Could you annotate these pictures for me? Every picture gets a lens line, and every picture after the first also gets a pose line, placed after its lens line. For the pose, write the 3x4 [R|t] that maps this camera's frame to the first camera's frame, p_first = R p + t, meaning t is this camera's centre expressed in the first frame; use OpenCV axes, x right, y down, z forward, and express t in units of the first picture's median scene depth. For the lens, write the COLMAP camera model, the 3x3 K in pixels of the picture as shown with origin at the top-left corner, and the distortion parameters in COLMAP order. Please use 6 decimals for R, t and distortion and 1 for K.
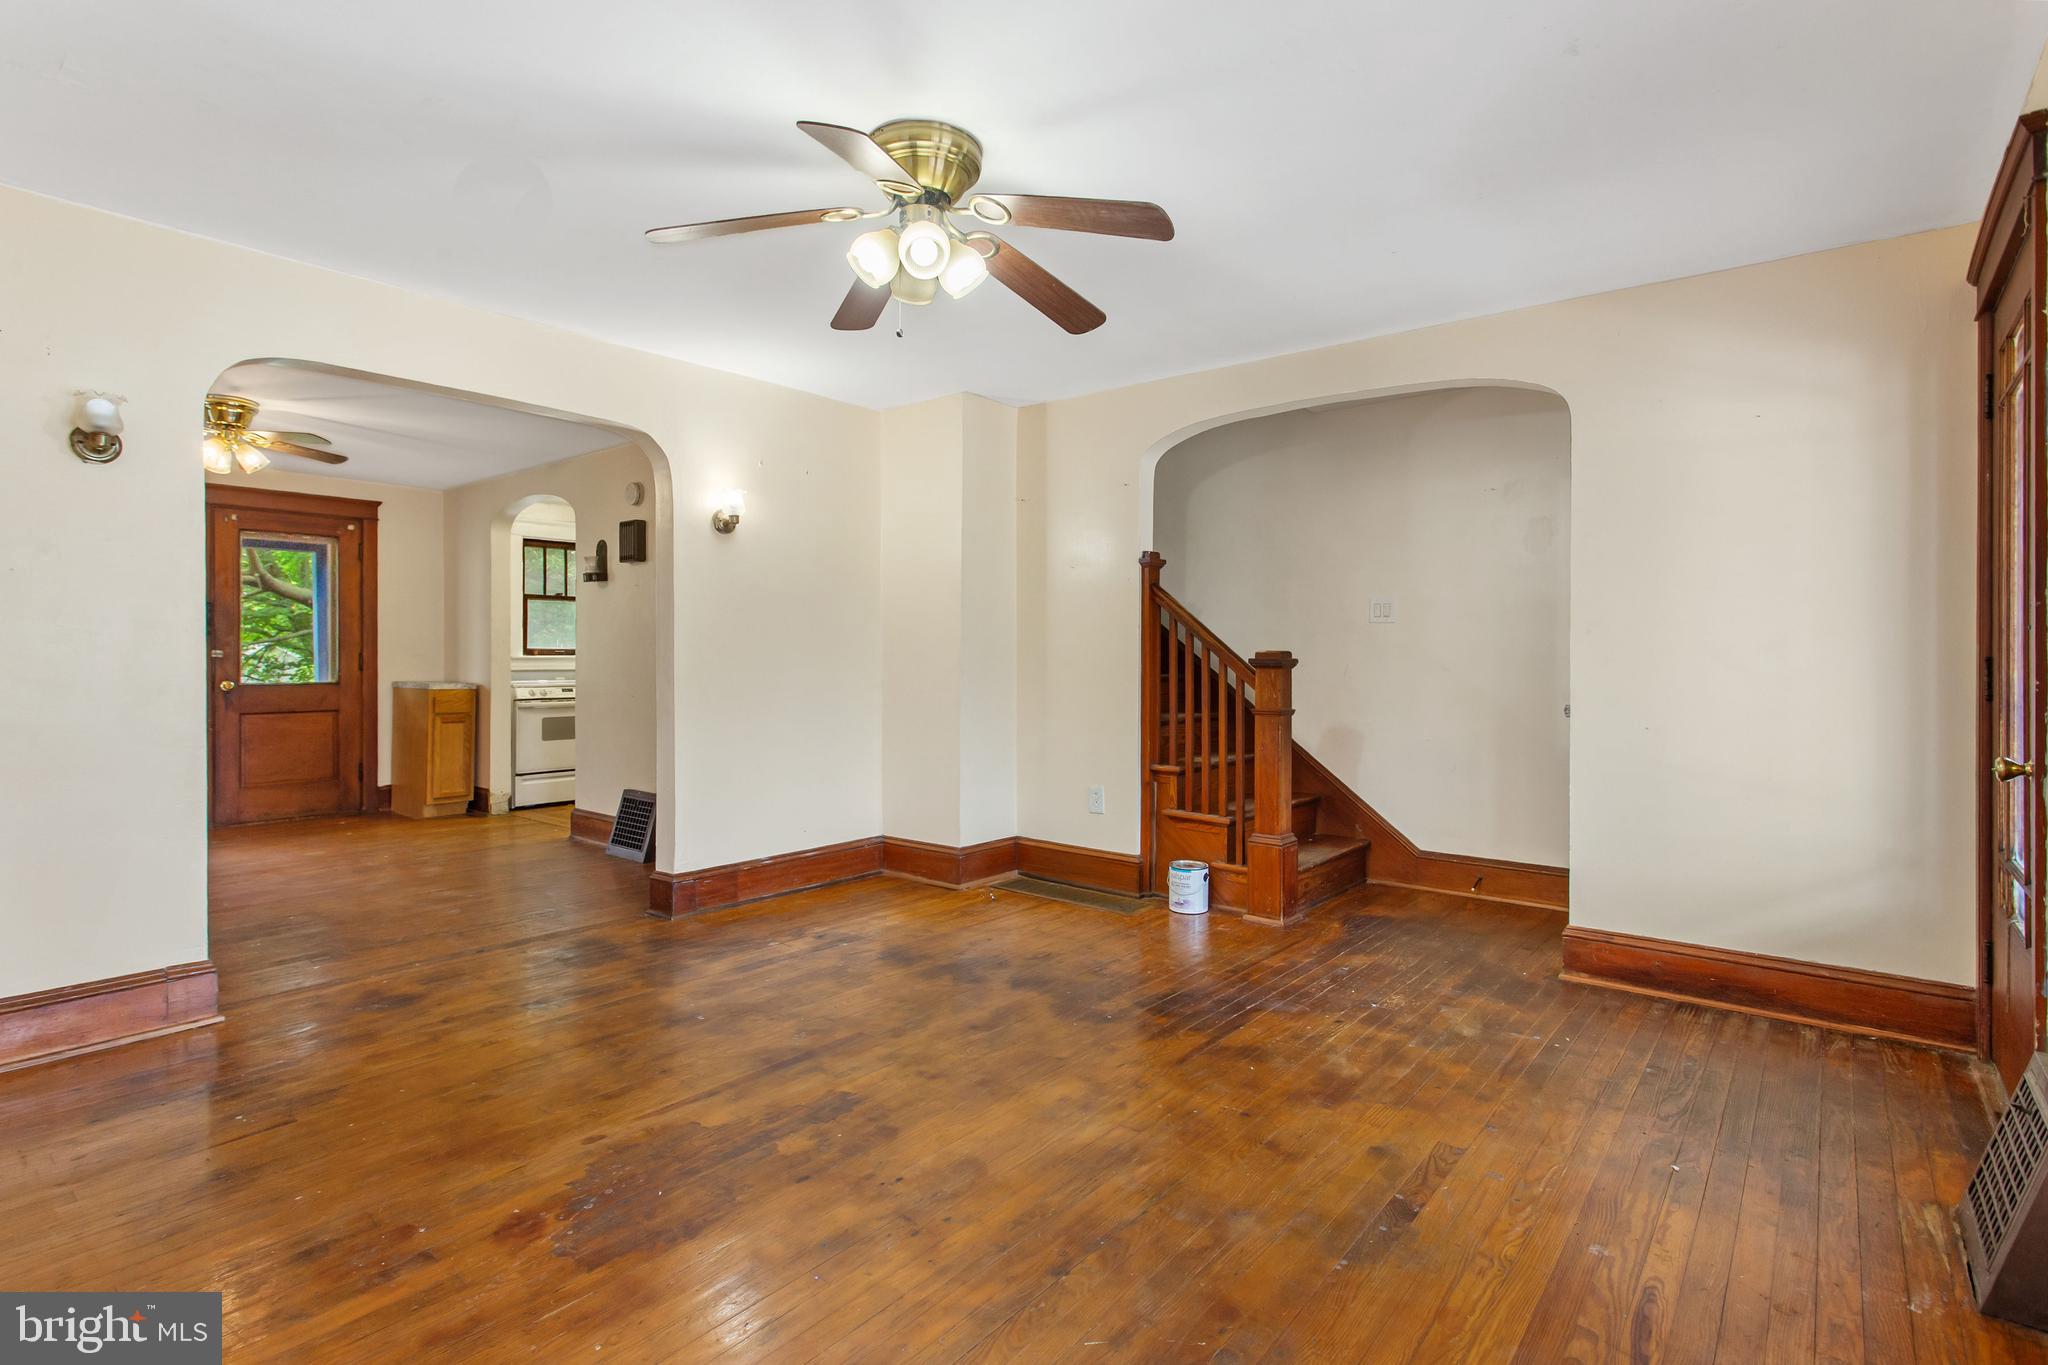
lens RADIAL K [[1002.0, 0, 1010.8], [0, 1002.0, 658.4], [0, 0, 1]] dist [0.000132, 0.001250]
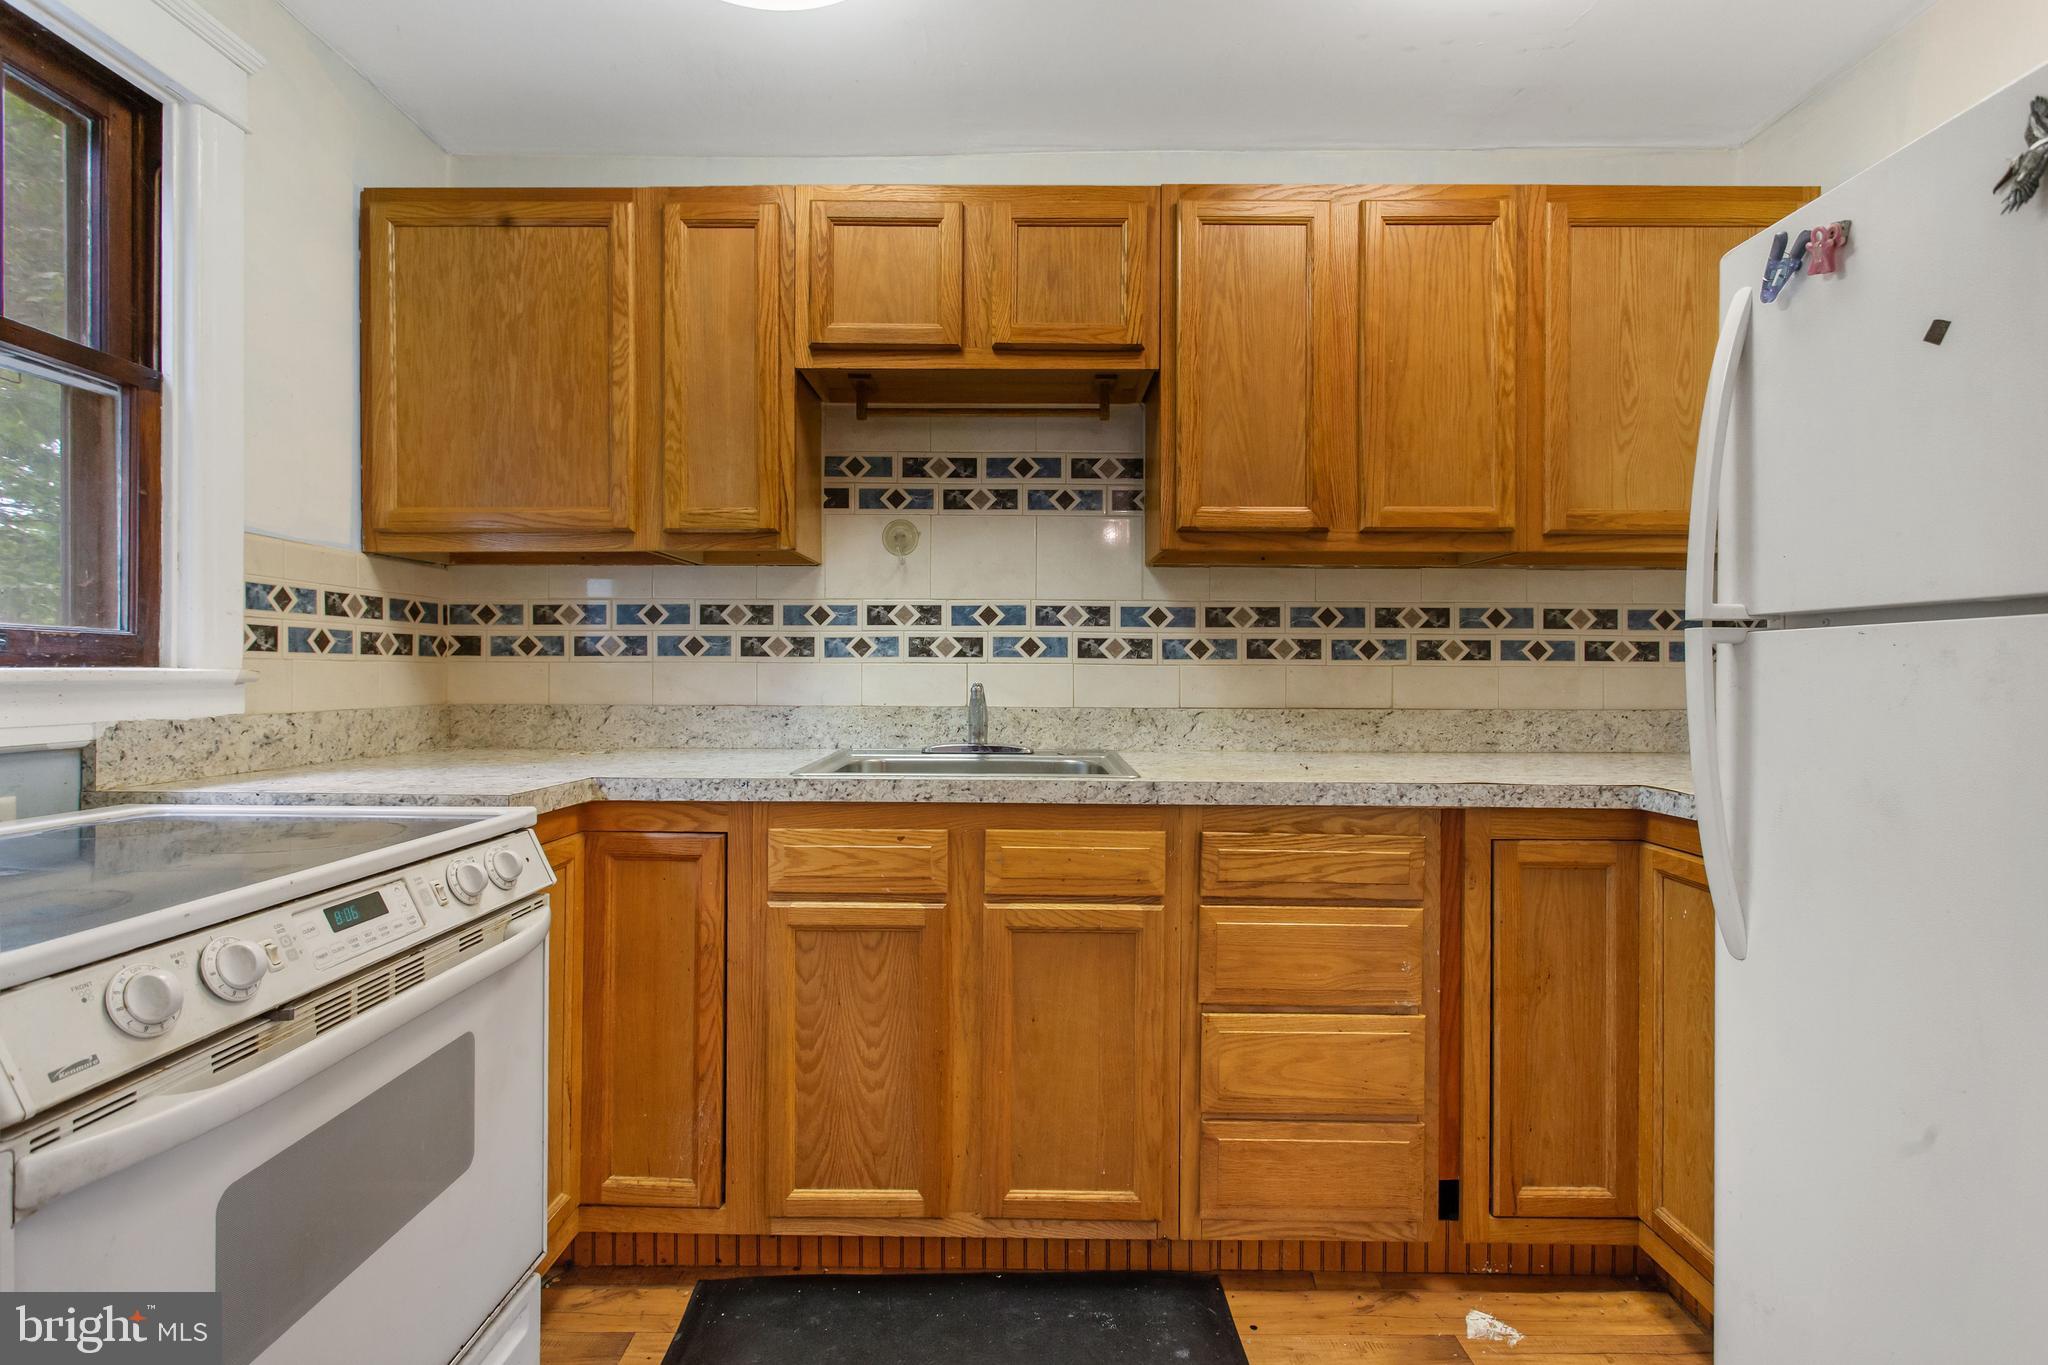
lens RADIAL K [[985.1, 0, 1012.1], [0, 985.1, 667.2], [0, 0, 1]] dist [-0.004440, 0.006583]
pose [[0.776673, 0.002179, 0.629901, -1.022942], [-0.000700, 0.999996, -0.002596, -0.005807], [-0.629904, 0.001576, 0.776671, 1.860944]]
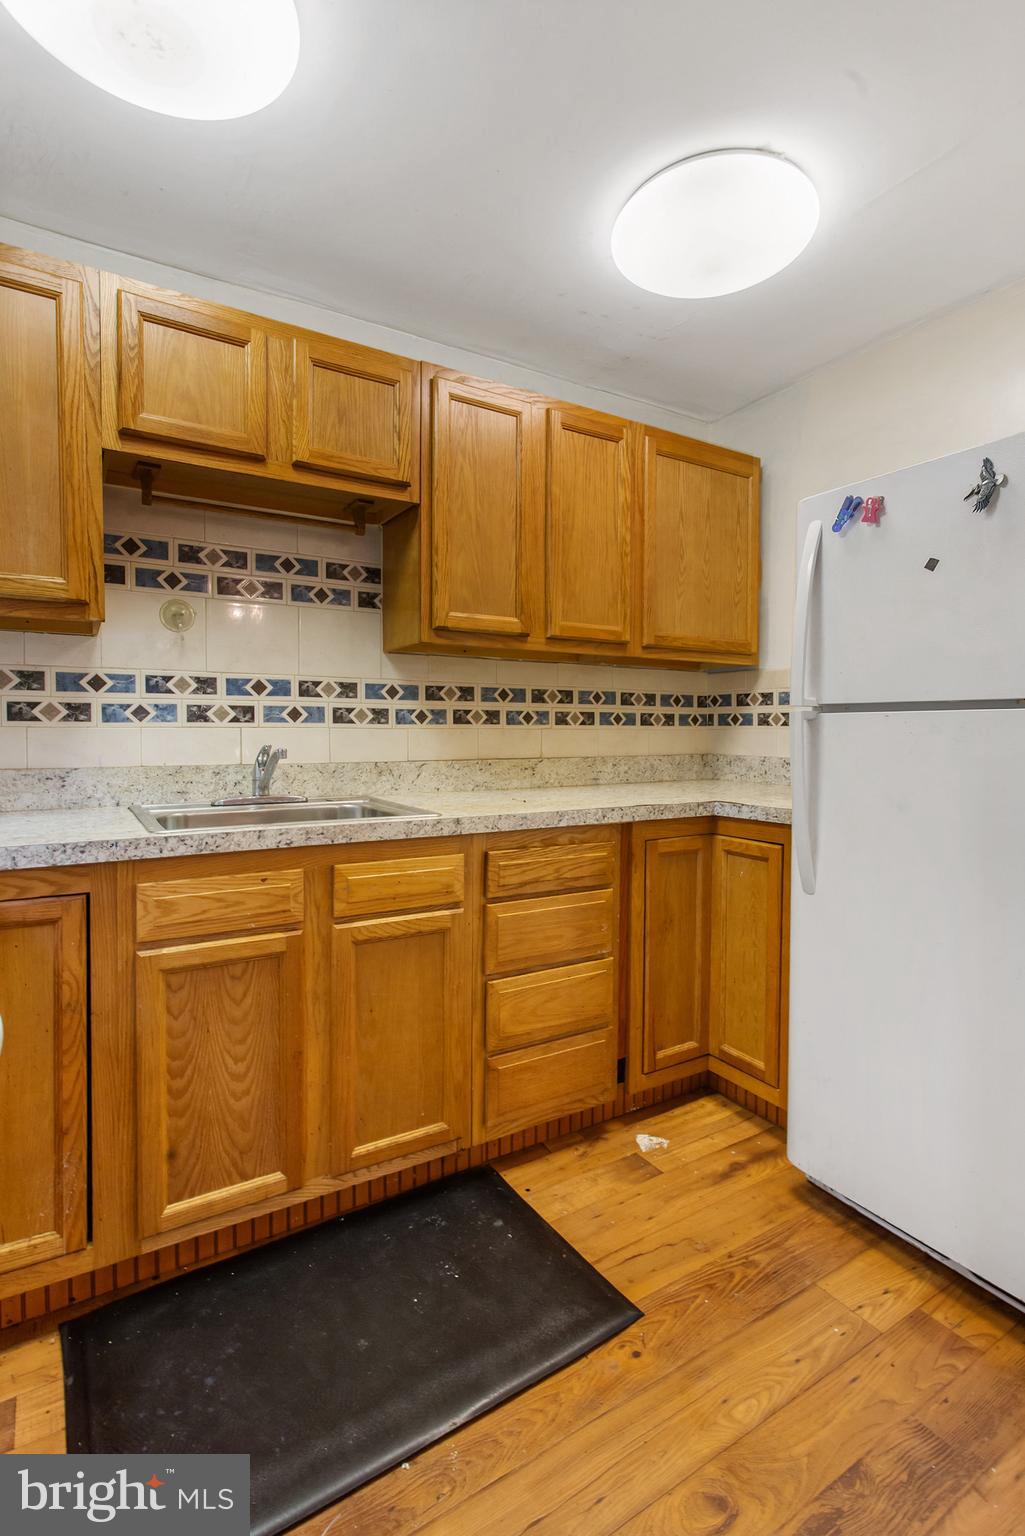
lens RADIAL K [[749.5, 0, 512.6], [0, 749.5, 749.2], [0, 0, 1]] dist [0.000100, 0.001995]
pose [[0.325937, -0.028741, 0.944955, -1.125178], [-0.000388, 0.999534, 0.030535, -0.011555], [-0.945392, -0.010319, 0.325774, 2.006953]]
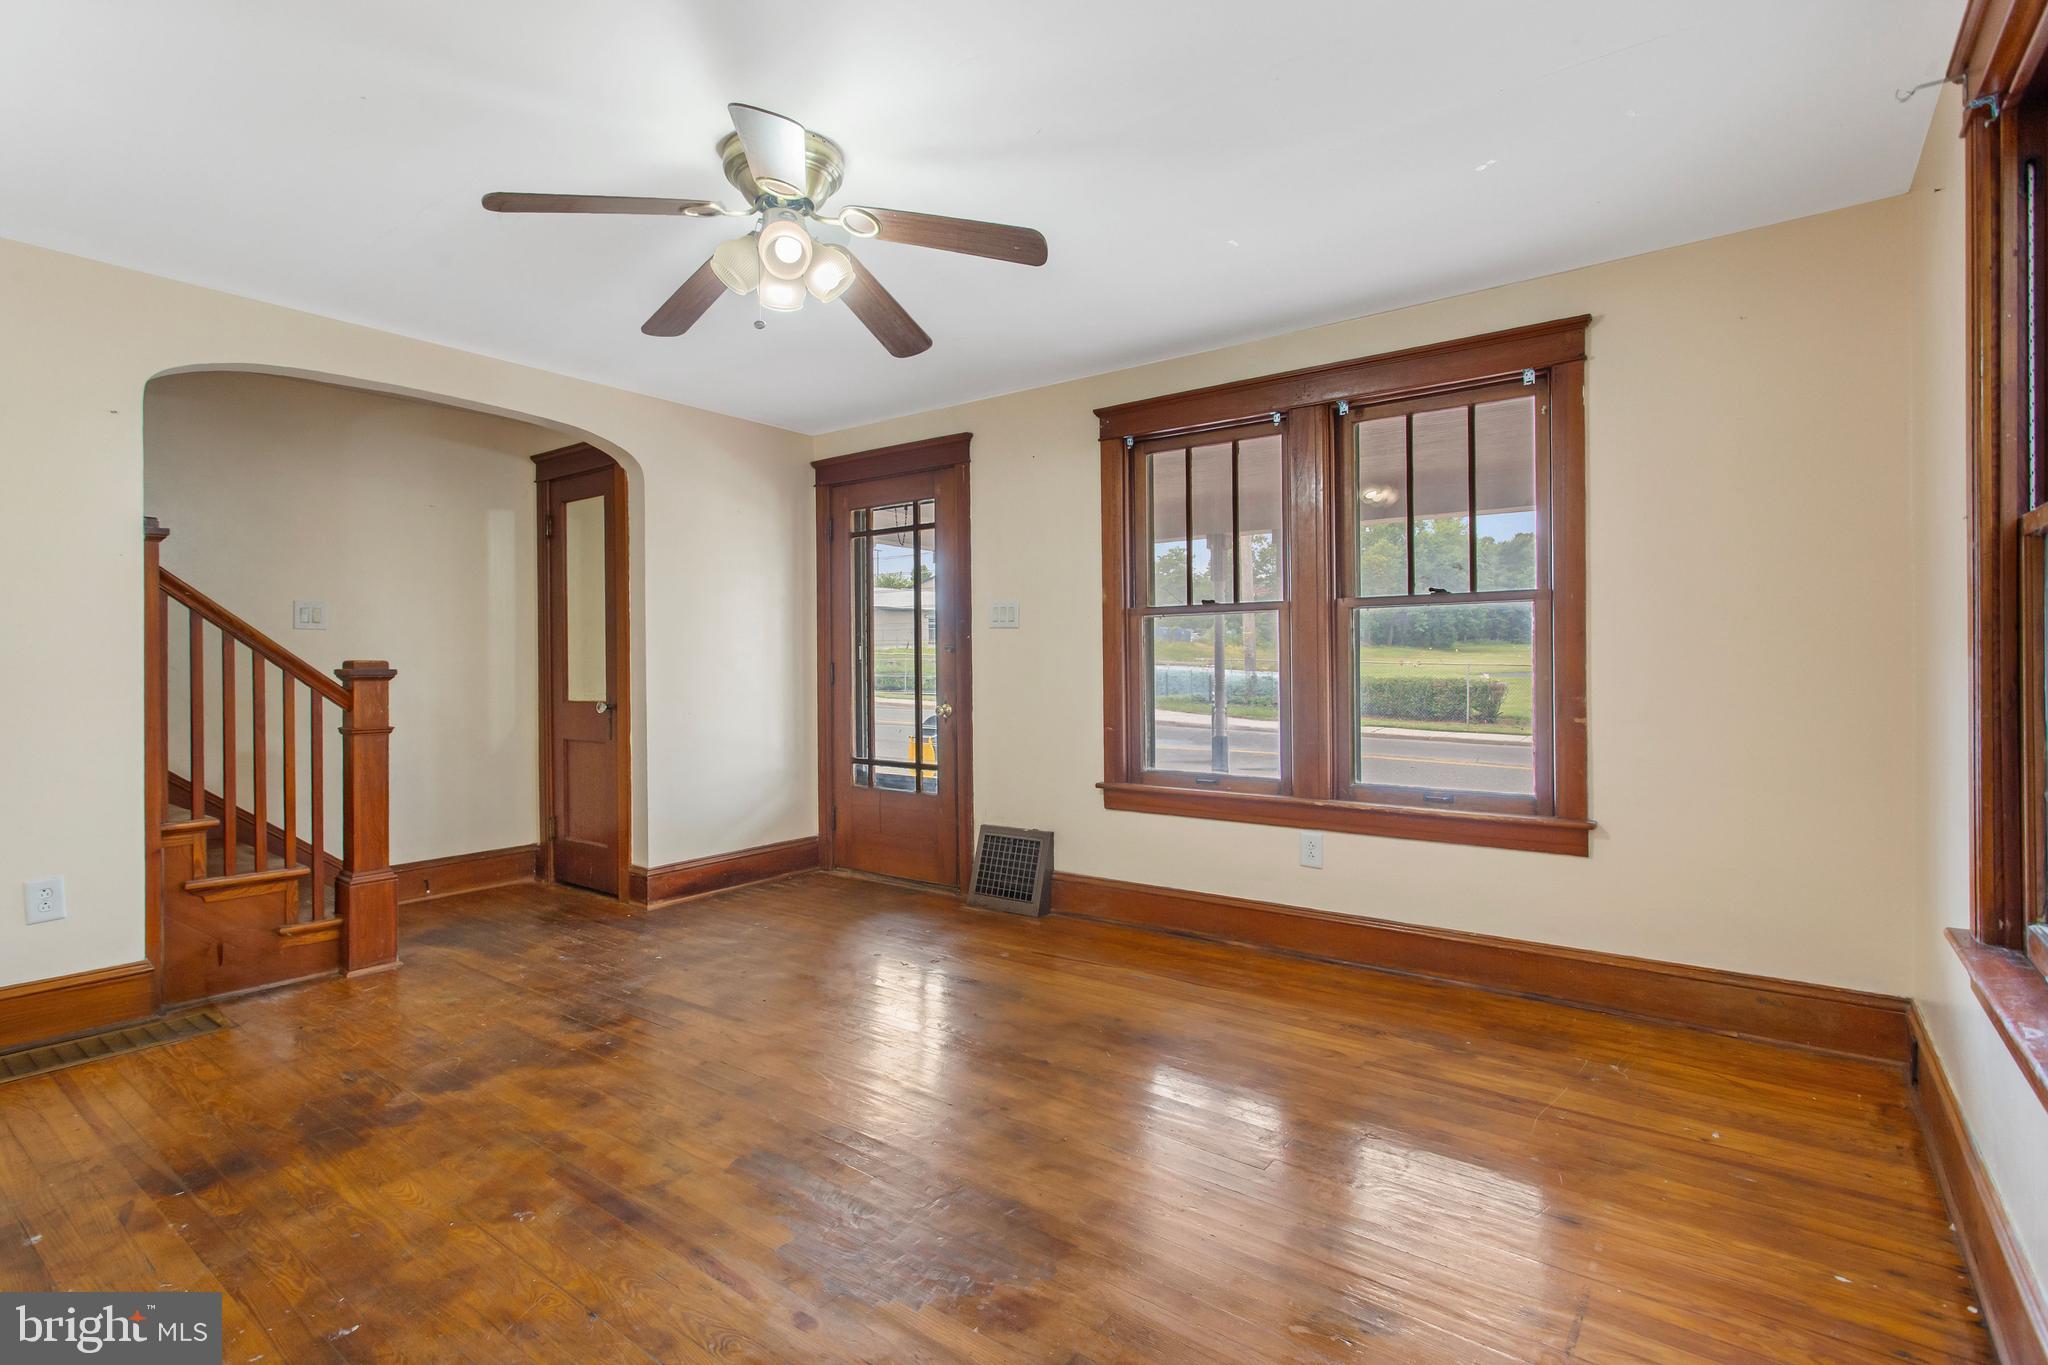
lens RADIAL K [[972.9, 0, 1020.1], [0, 972.9, 668.4], [0, 0, 1]] dist [0.000582, 0.000398]
pose [[-0.041281, -0.009742, 0.999100, -0.761457], [0.010210, 0.999896, 0.010172, -0.004415], [-0.999095, 0.010621, -0.041177, 0.580204]]
